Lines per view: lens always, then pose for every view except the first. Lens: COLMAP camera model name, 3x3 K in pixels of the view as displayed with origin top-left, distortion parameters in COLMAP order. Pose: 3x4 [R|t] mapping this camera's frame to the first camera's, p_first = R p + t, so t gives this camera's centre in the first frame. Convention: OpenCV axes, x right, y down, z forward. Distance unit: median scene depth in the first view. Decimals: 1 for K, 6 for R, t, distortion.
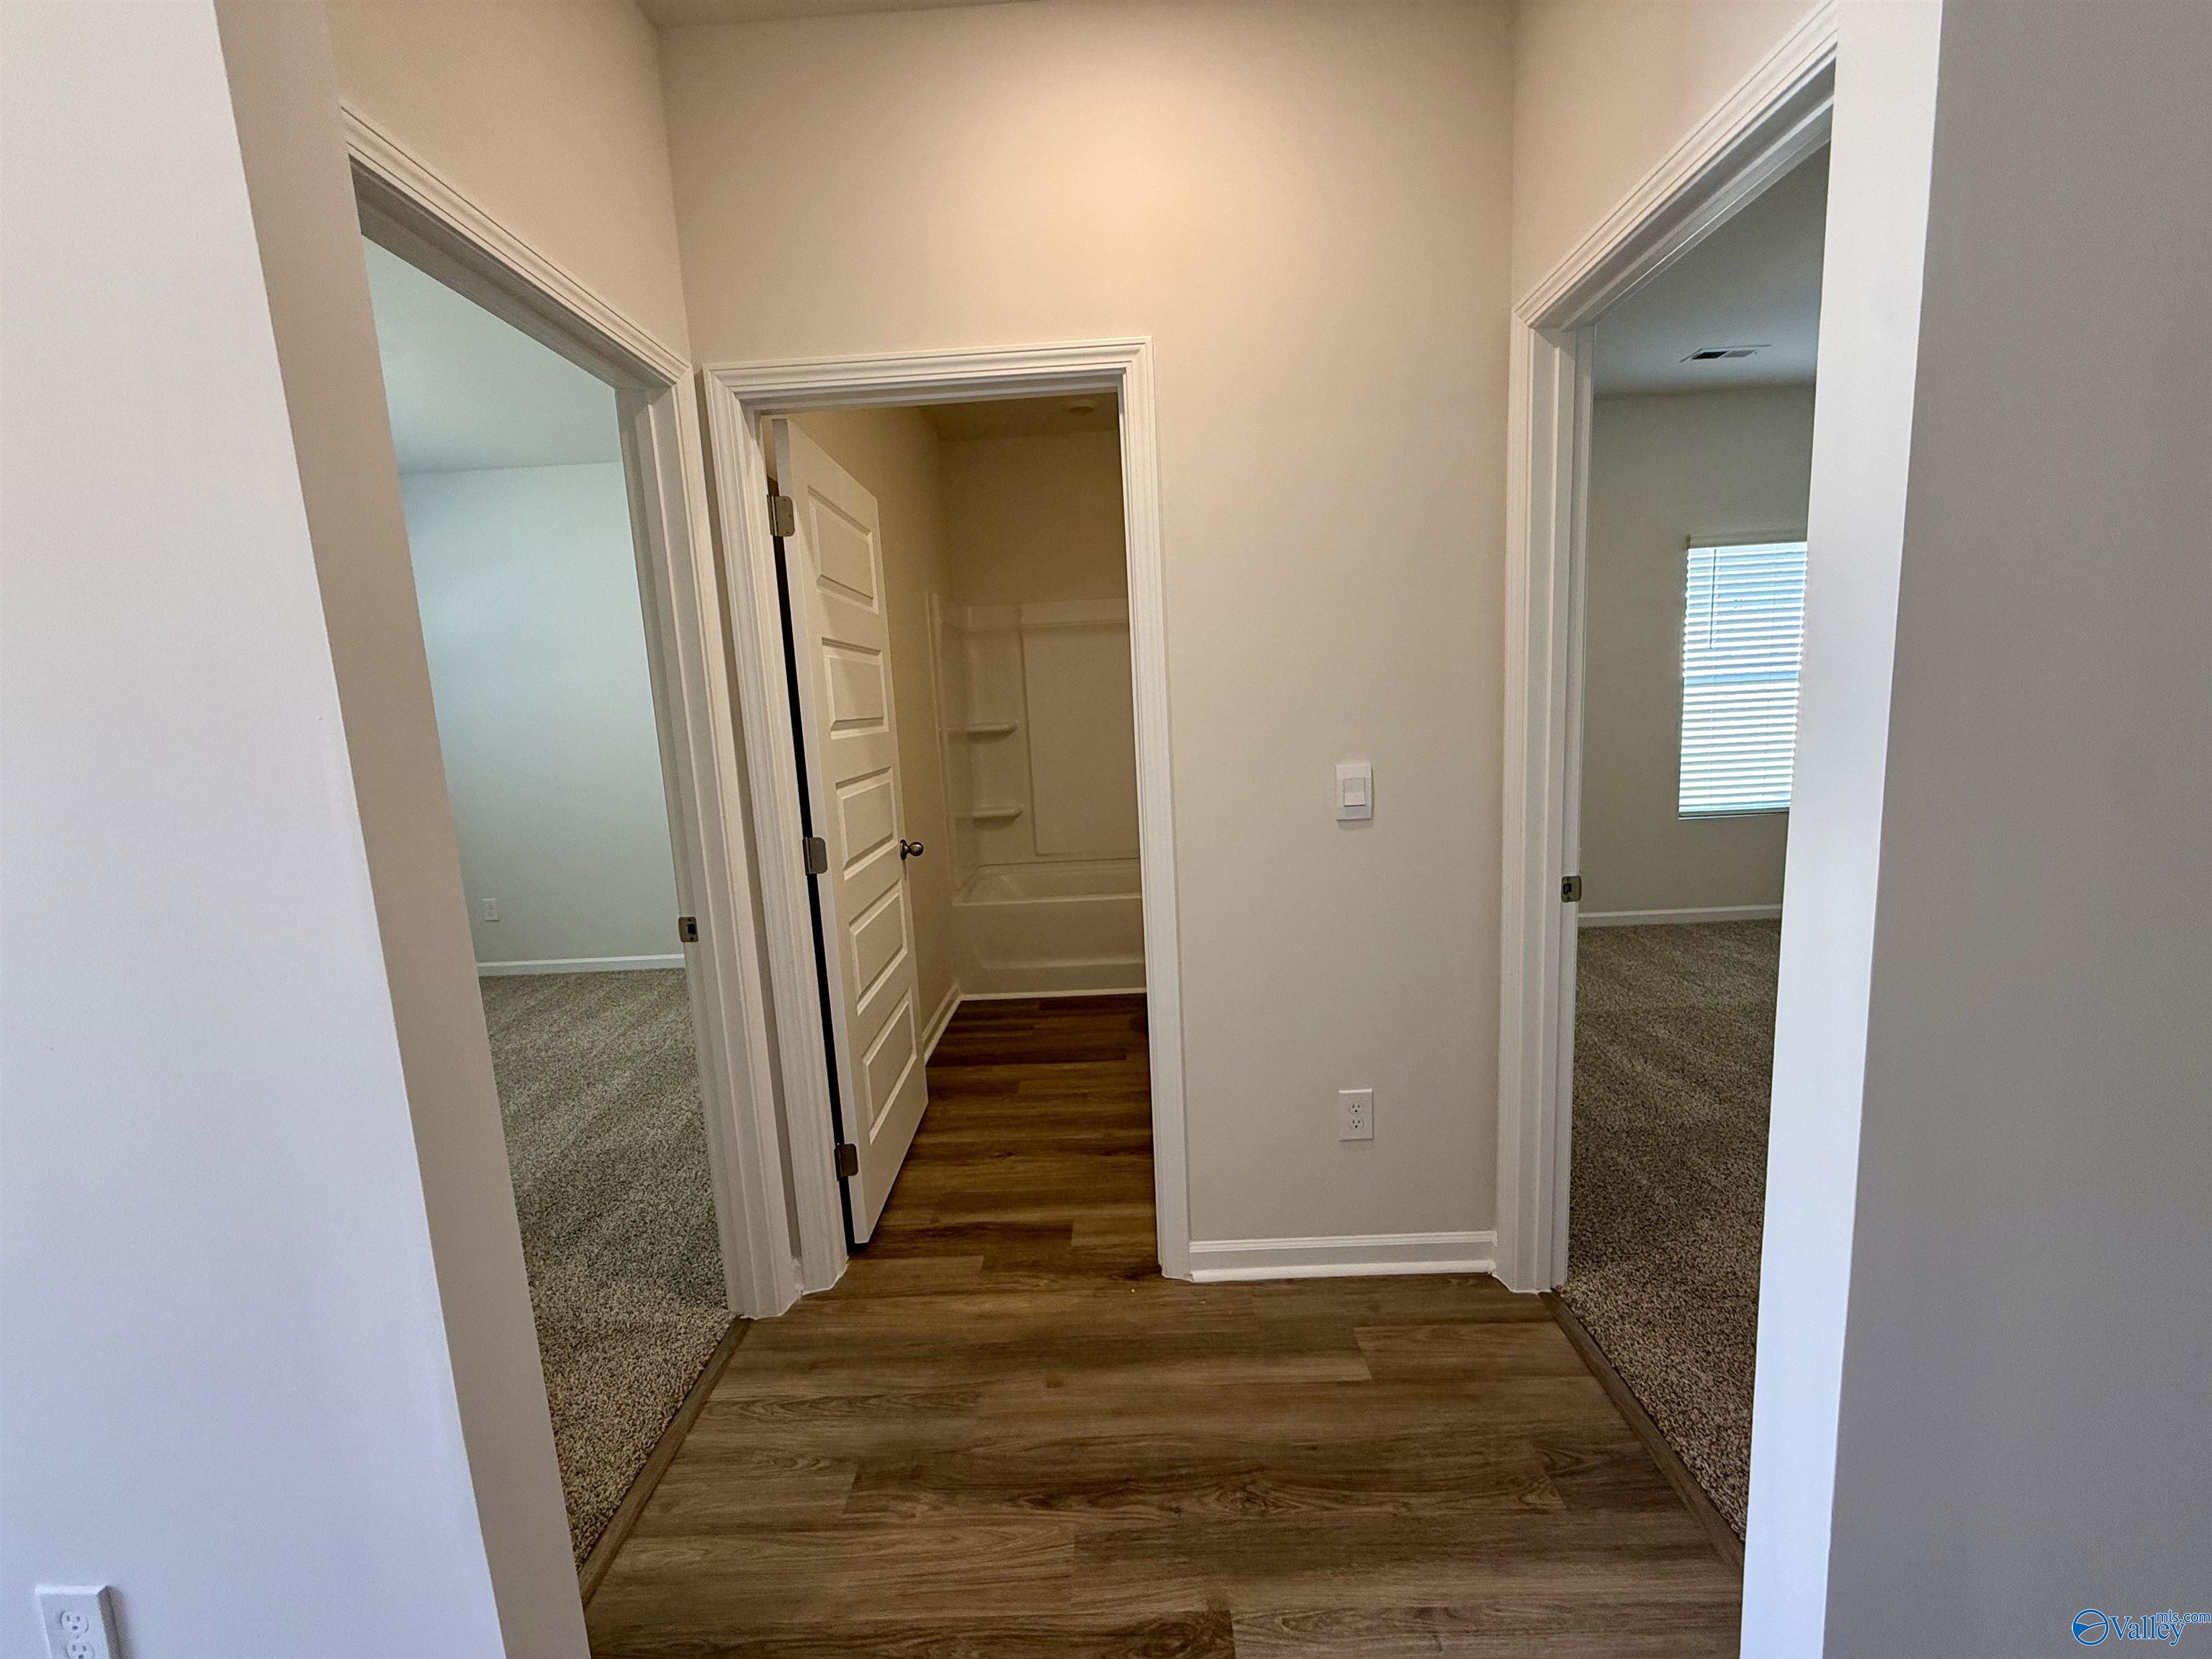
lens RADIAL K [[884.5, 0, 1087.1], [0, 884.5, 833.8], [0, 0, 1]] dist [-0.000155, 0.000231]
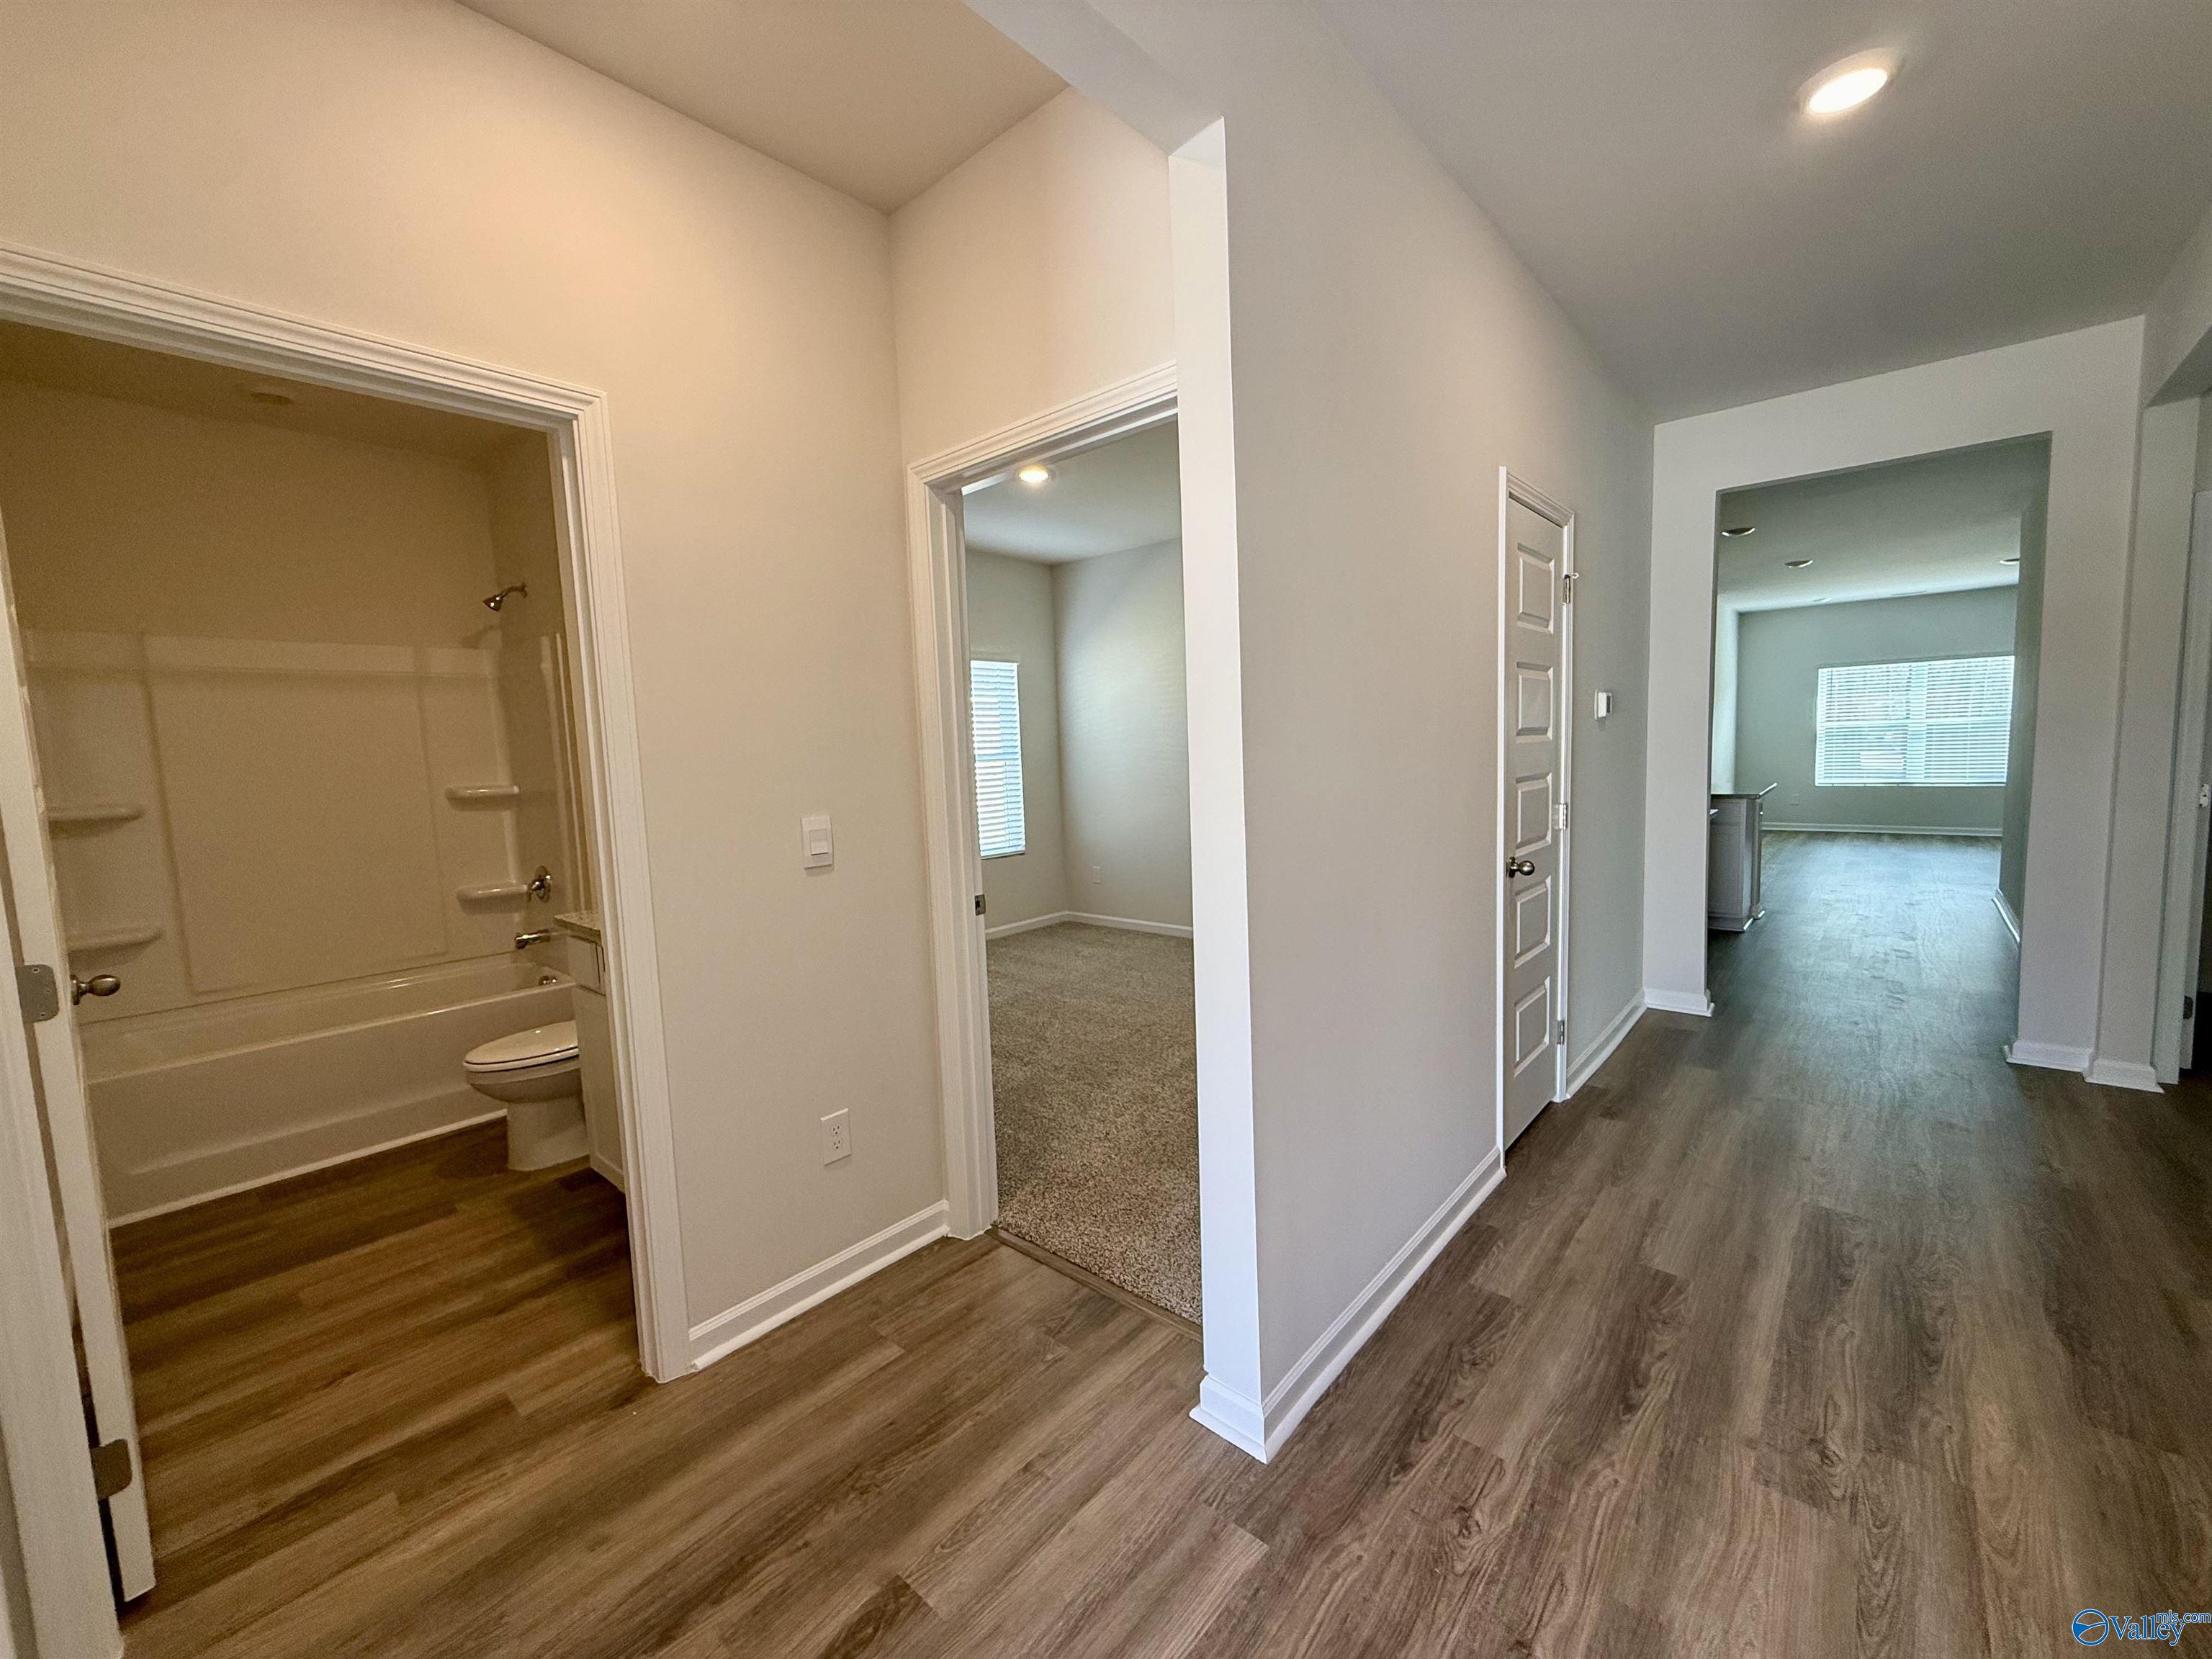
lens RADIAL K [[884.5, 0, 1106.5], [0, 884.5, 834.1], [0, 0, 1]] dist [-0.000155, 0.000231]
pose [[0.642844, -0.045973, 0.764616, -0.290210], [0.118192, 0.992196, -0.039712, 0.027568], [-0.756824, 0.115900, 0.643261, -0.003146]]
